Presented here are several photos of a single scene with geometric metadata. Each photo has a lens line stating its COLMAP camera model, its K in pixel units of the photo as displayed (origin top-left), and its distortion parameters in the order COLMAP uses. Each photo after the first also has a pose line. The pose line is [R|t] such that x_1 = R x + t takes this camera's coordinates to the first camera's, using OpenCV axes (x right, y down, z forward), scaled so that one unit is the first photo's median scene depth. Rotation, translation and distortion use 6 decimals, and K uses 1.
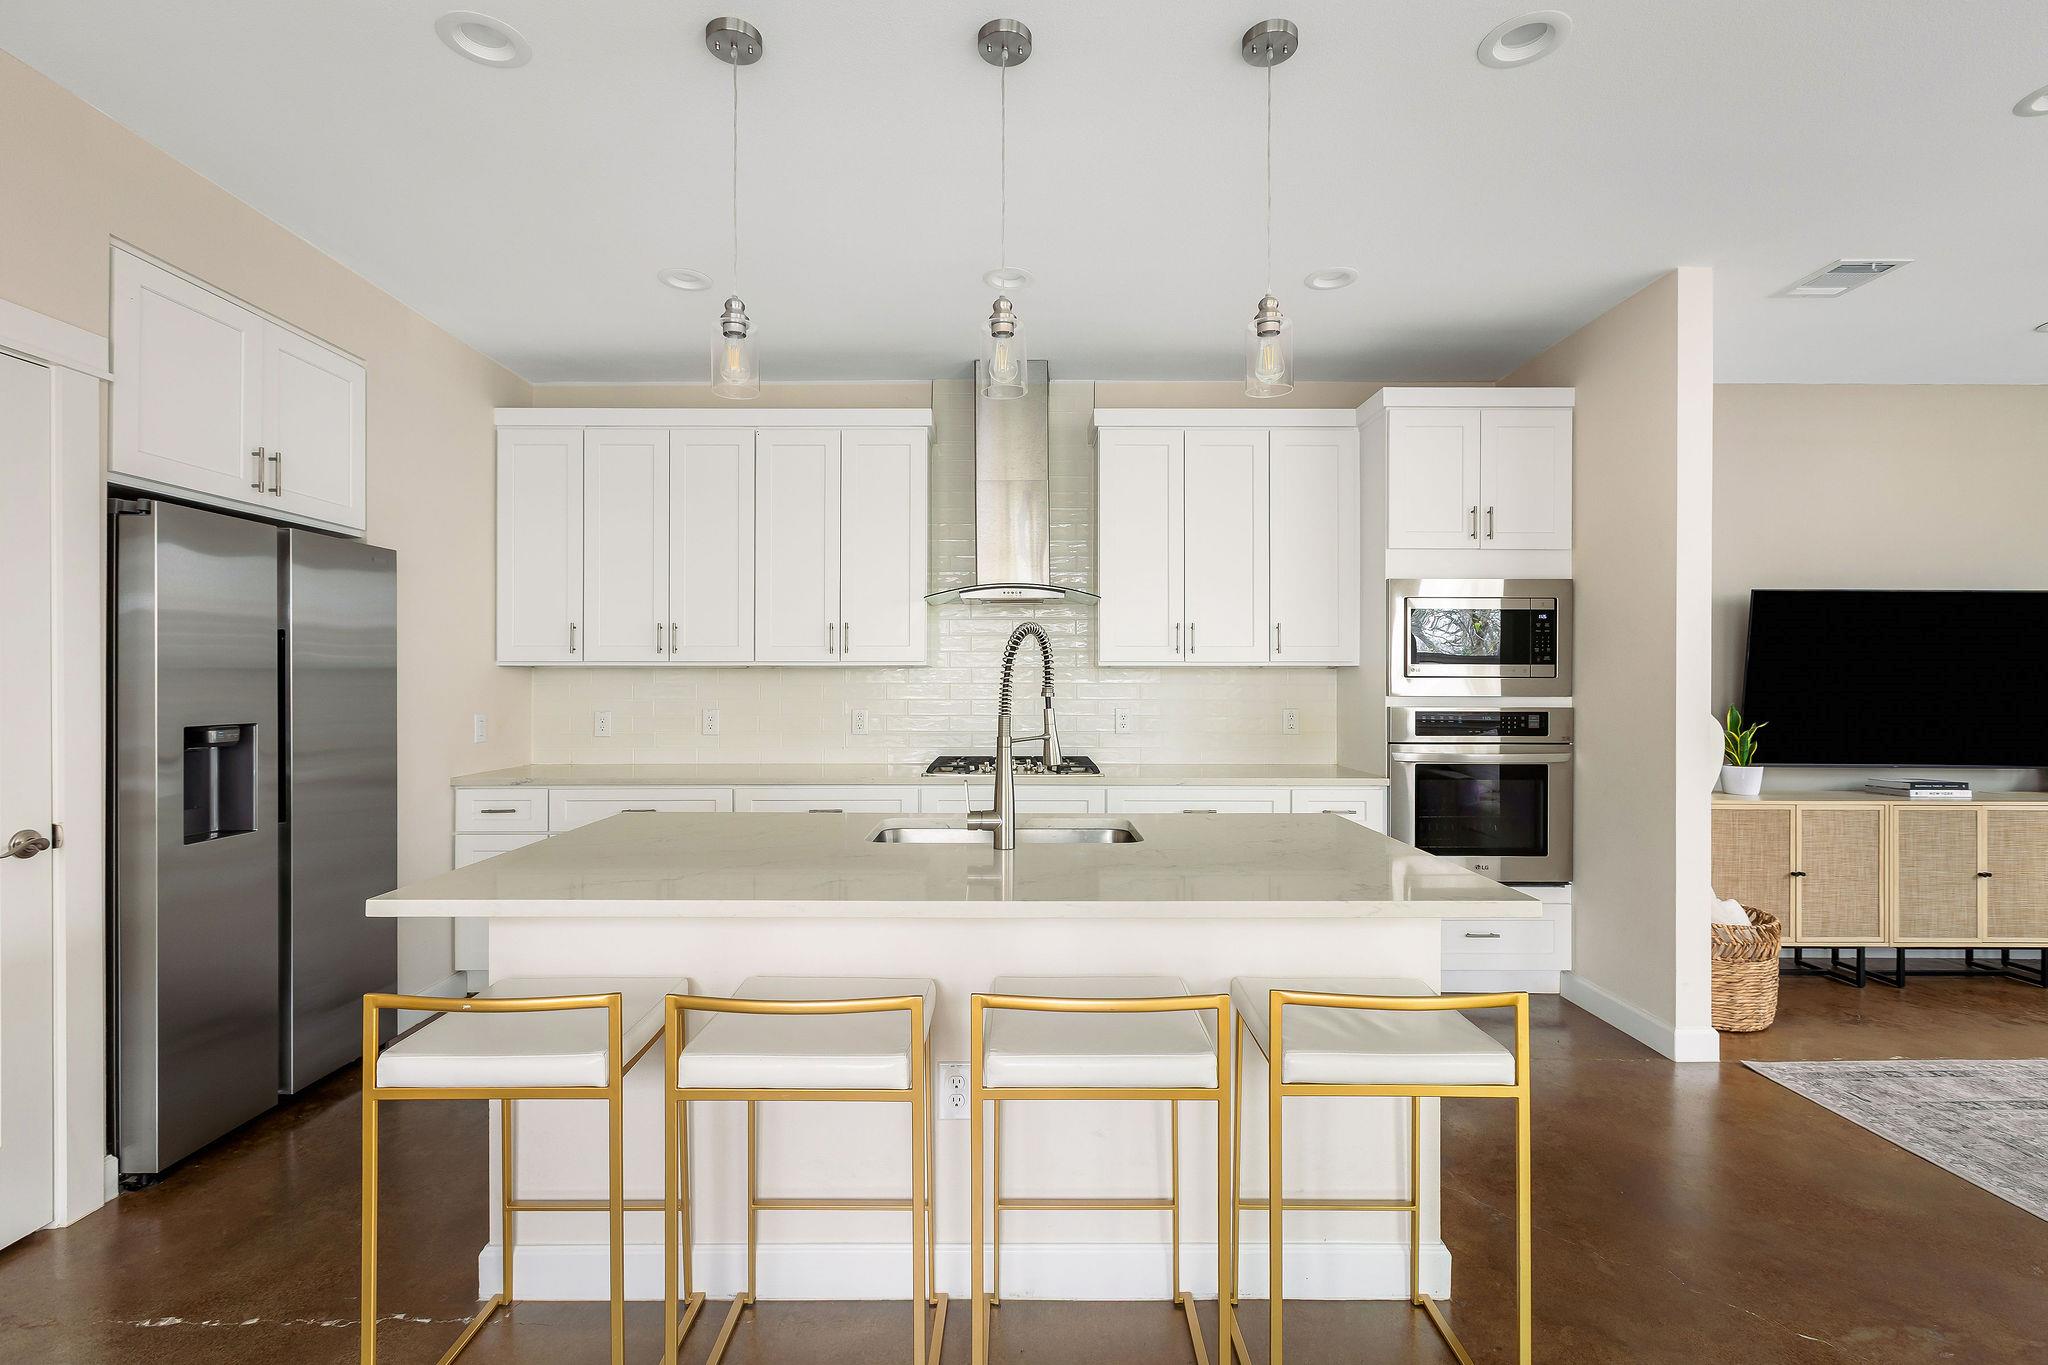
lens RADIAL K [[916.3, 0, 1024.0], [0, 916.3, 682.5], [0, 0, 1]] dist [0.001518, 0.000191]
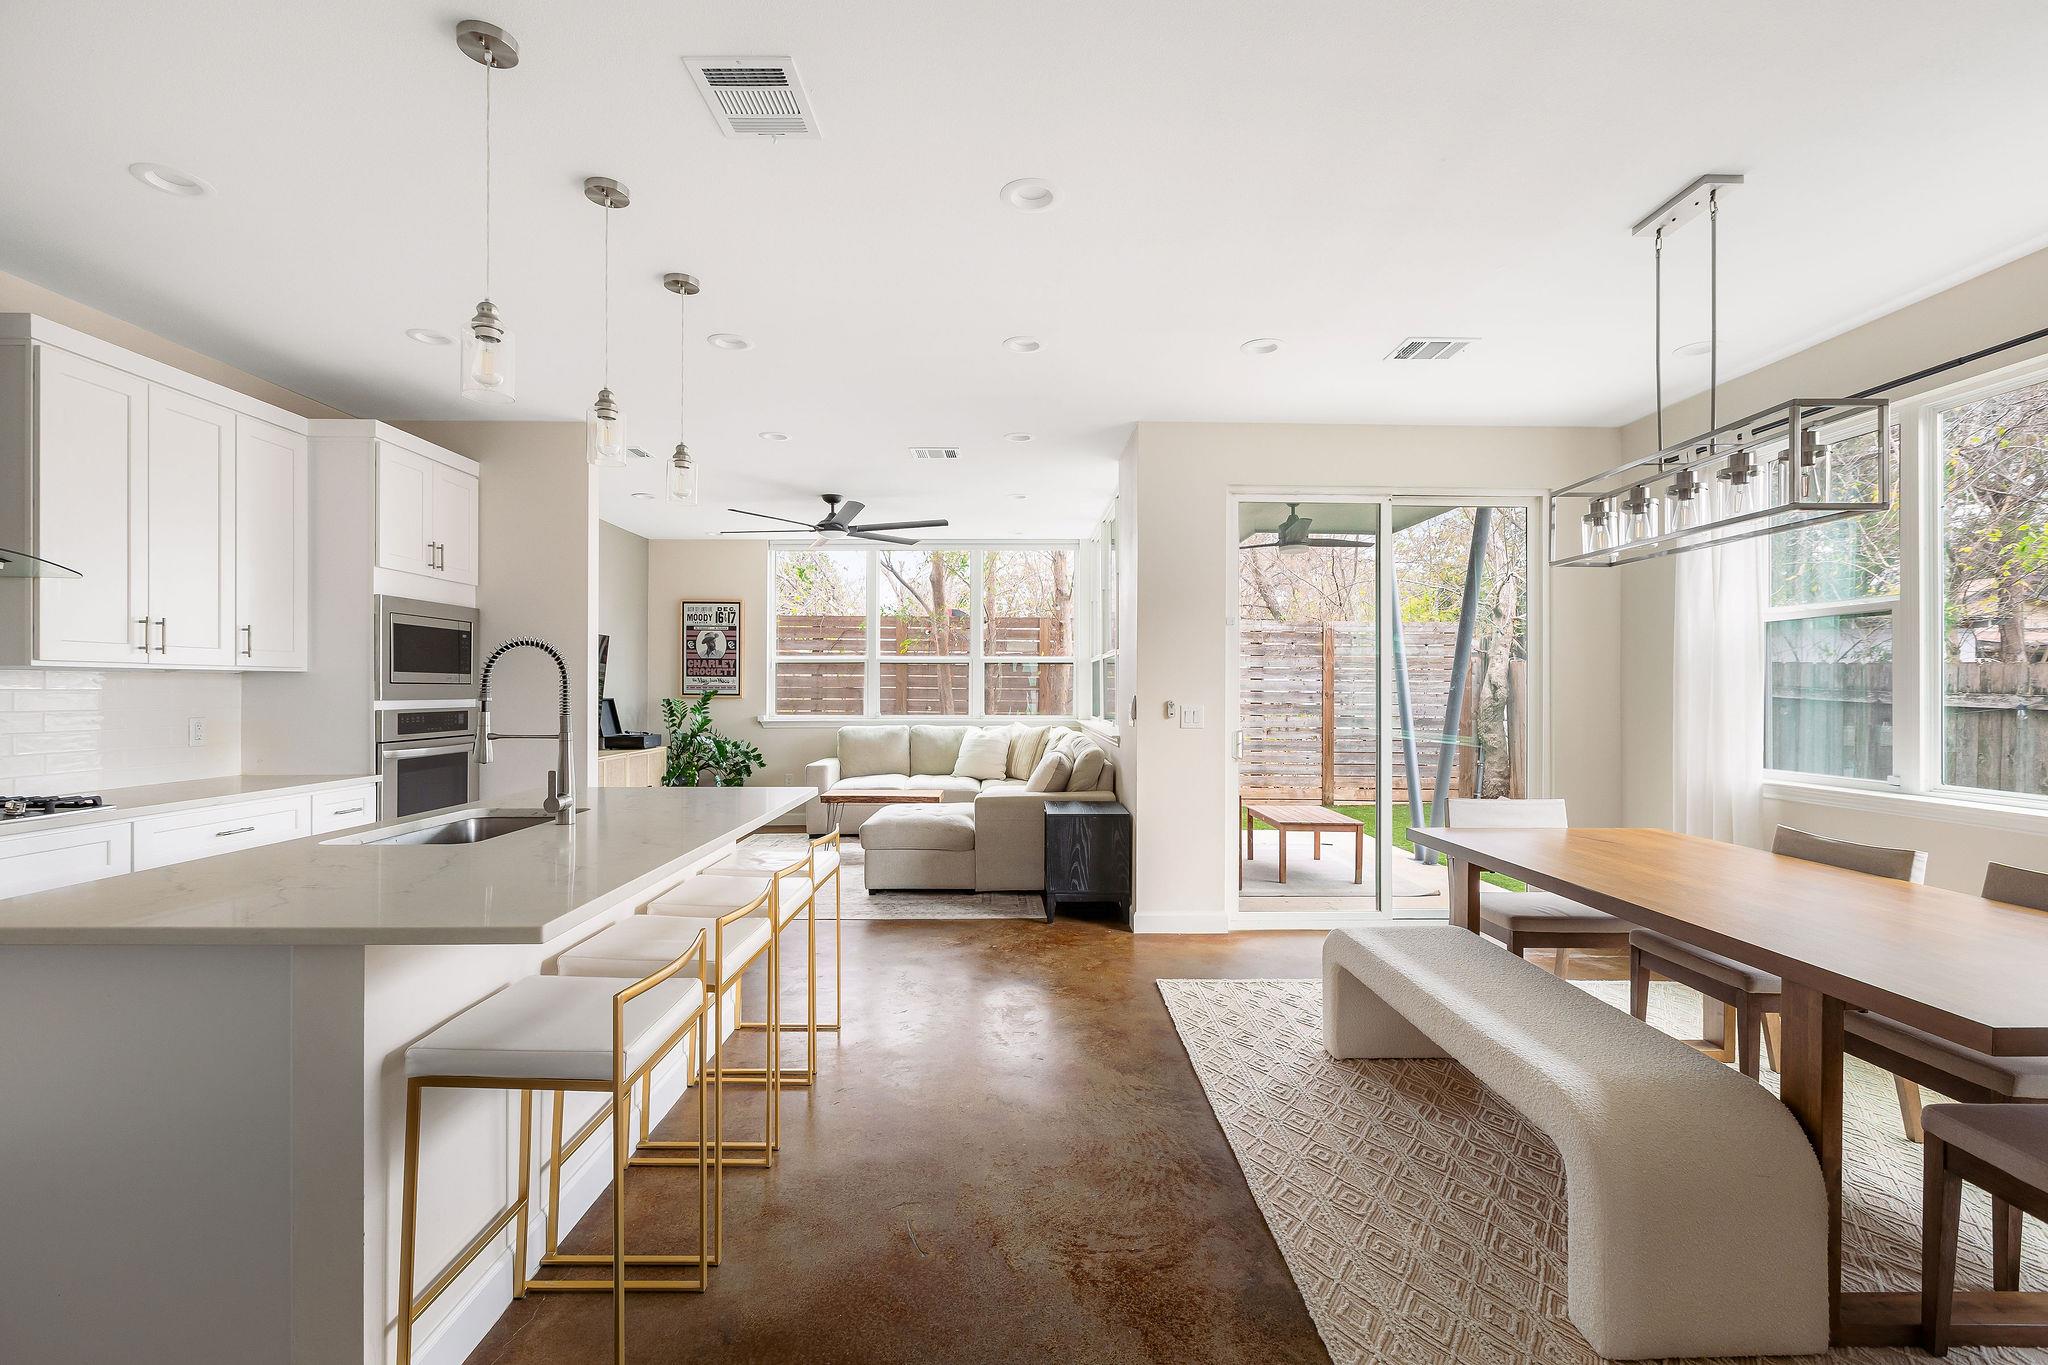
lens RADIAL K [[916.3, 0, 1024.0], [0, 916.3, 682.5], [0, 0, 1]] dist [0.001518, 0.000191]
pose [[-0.012974, 0.004766, 0.999904, -0.720227], [0.003994, 0.999981, -0.004714, 0.001900], [-0.999908, 0.003933, -0.012992, 0.238422]]
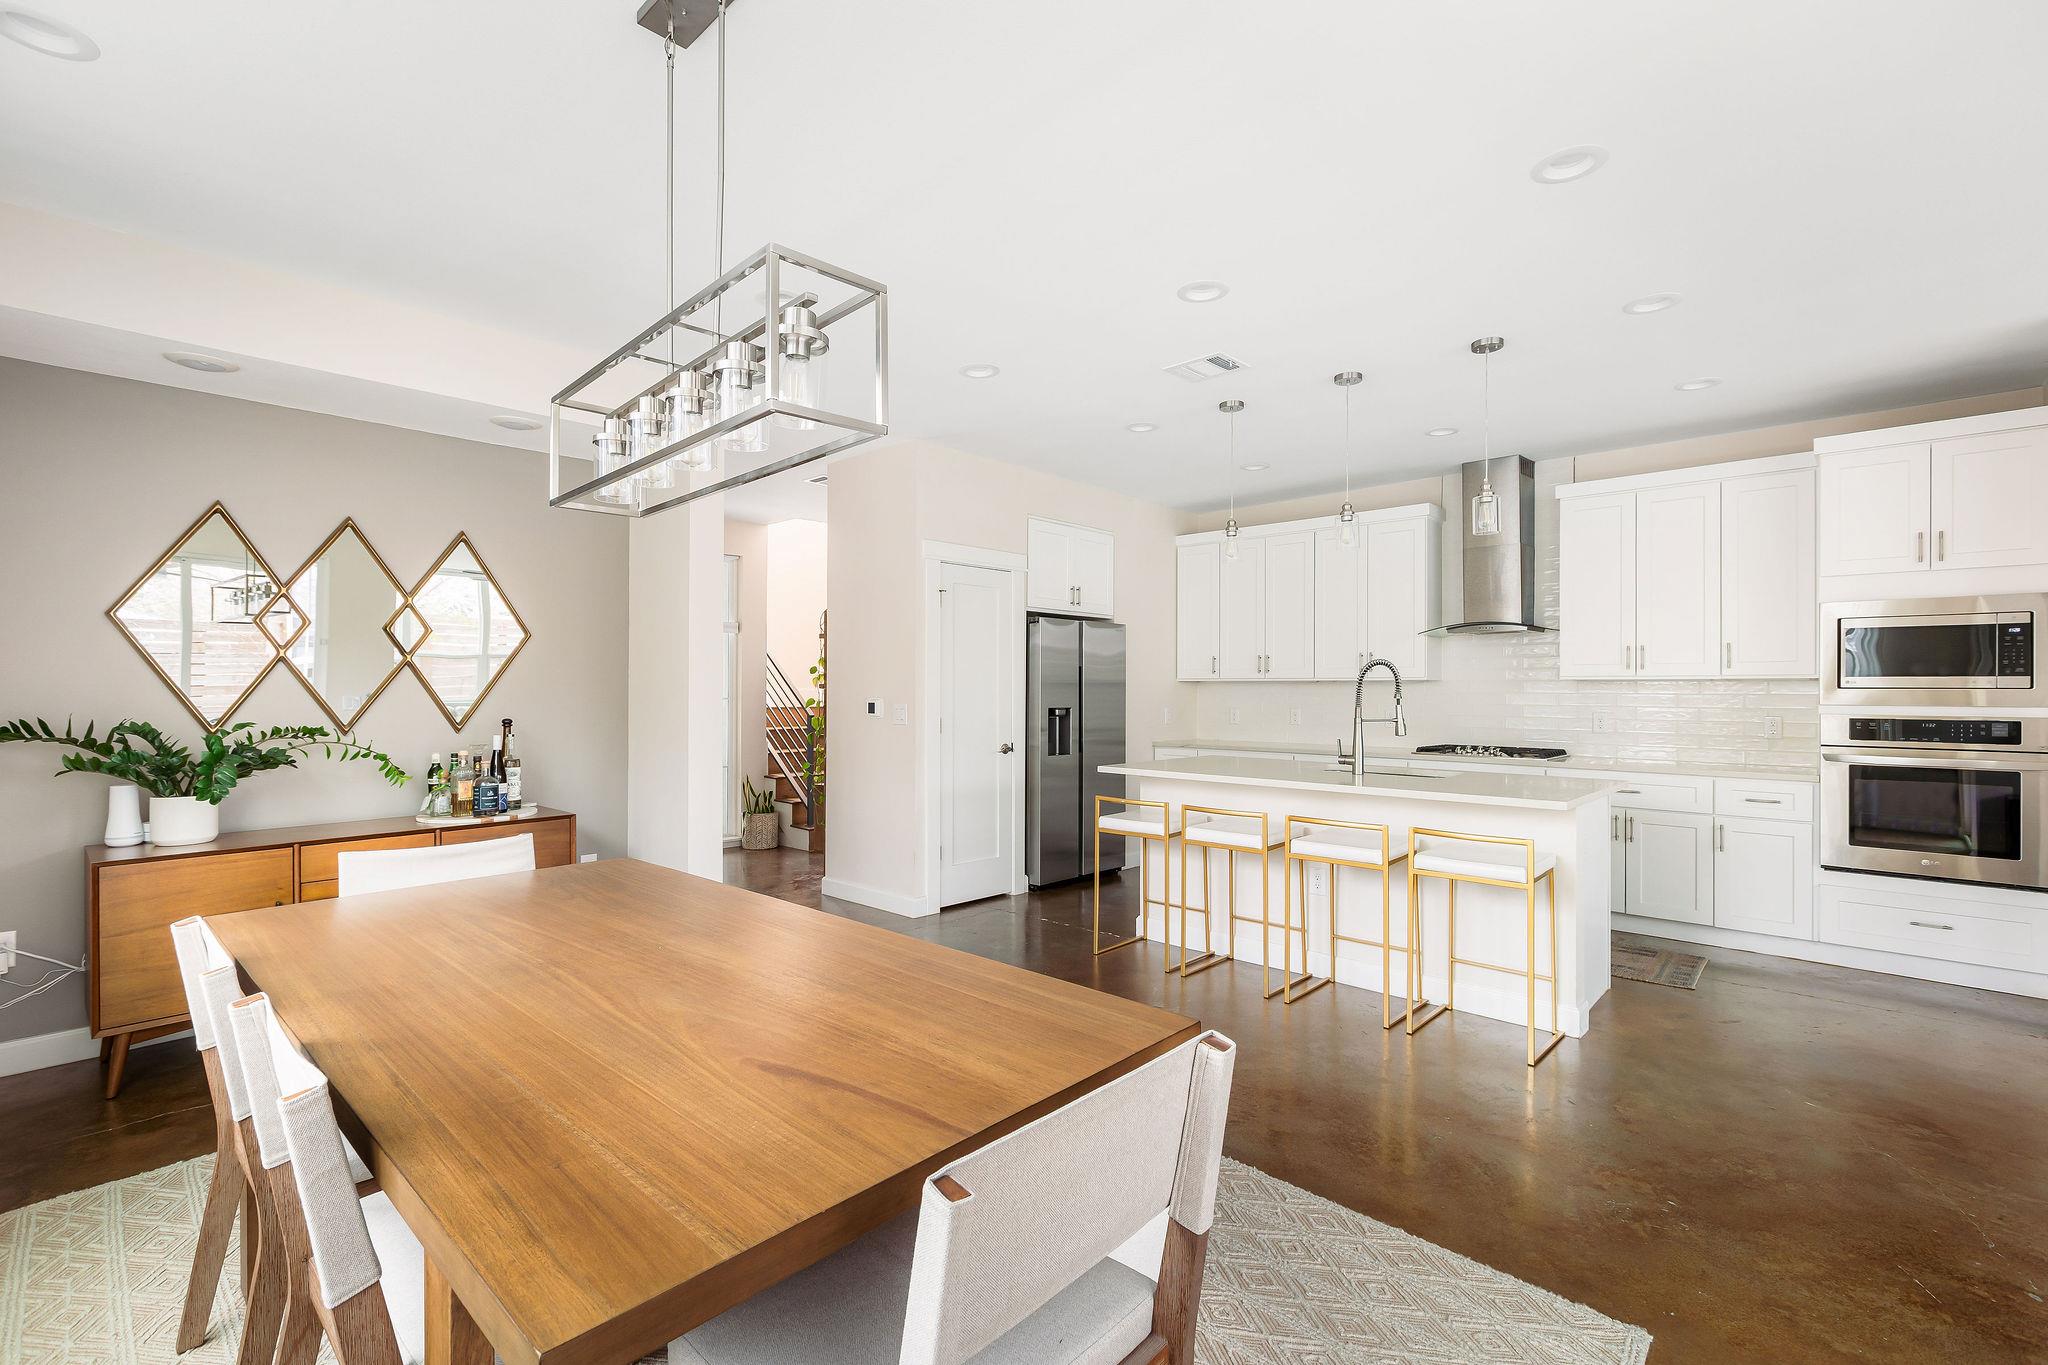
lens RADIAL K [[916.3, 0, 1024.0], [0, 916.3, 682.5], [0, 0, 1]] dist [0.001518, 0.000191]
pose [[0.725293, -0.003447, -0.688432, 0.468255], [-0.005745, 0.999922, -0.011059, 0.005660], [0.688416, 0.011976, 0.725217, -0.531849]]
